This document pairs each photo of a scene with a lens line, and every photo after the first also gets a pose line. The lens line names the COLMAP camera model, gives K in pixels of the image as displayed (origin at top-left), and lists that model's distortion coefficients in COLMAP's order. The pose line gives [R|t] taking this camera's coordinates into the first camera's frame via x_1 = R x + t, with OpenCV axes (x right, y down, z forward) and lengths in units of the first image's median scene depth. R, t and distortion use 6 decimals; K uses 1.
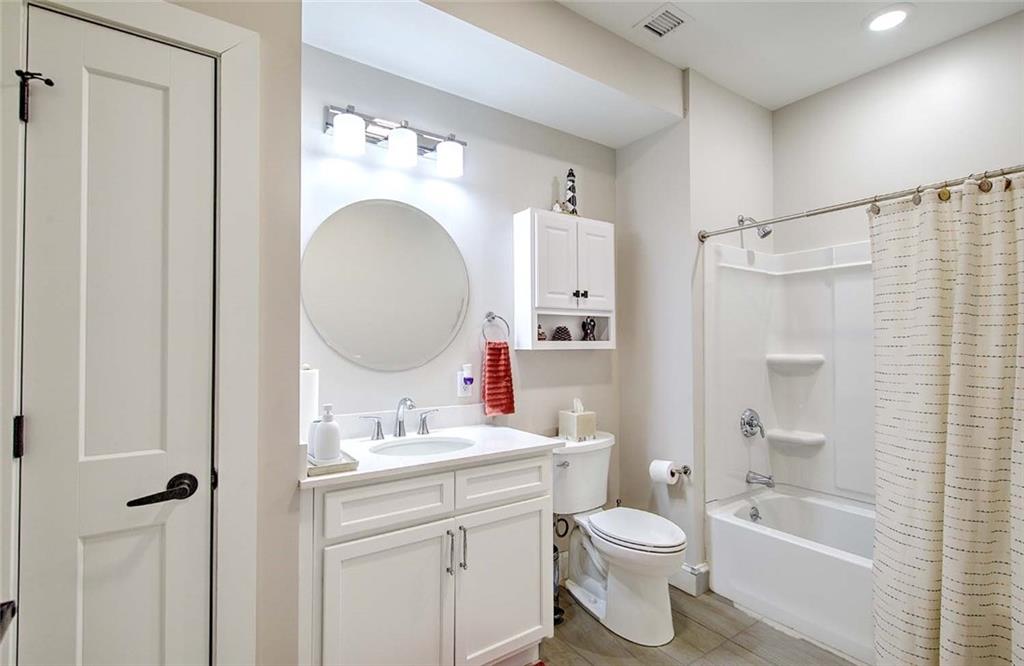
lens RADIAL K [[464.4, 0, 514.3], [0, 464.4, 336.7], [0, 0, 1]] dist [0.003720, 0.000248]
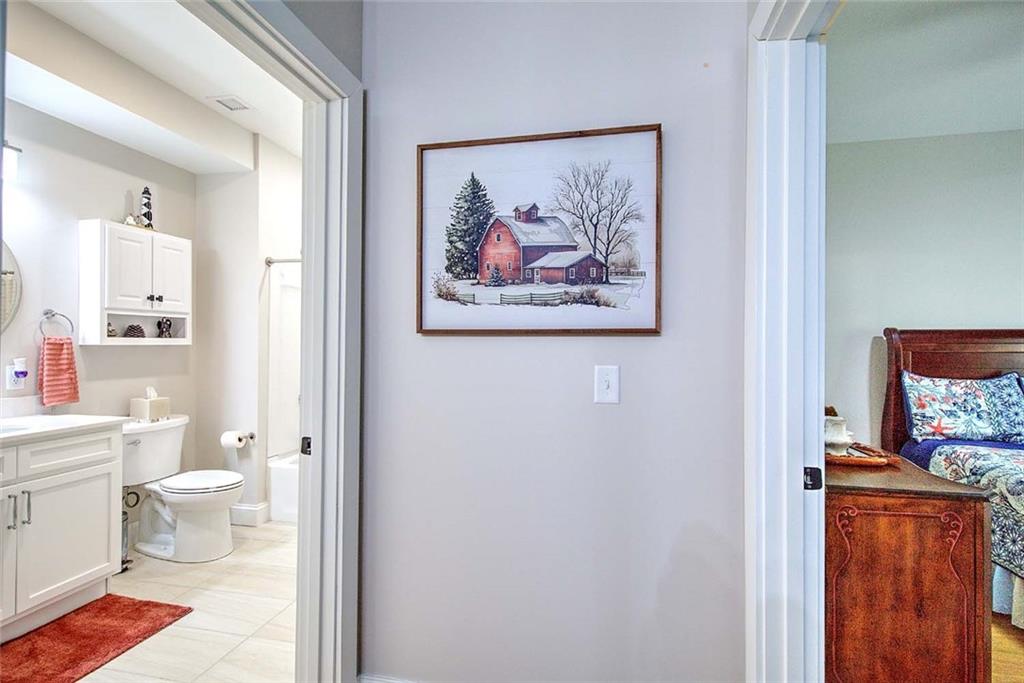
lens RADIAL K [[480.1, 0, 516.8], [0, 480.1, 342.0], [0, 0, 1]] dist [0.004250, -0.000801]
pose [[0.719443, 0.008939, 0.694494, -0.045251], [-0.020932, 0.999742, 0.008816, -0.010625], [-0.694237, -0.020880, 0.719444, -0.528637]]
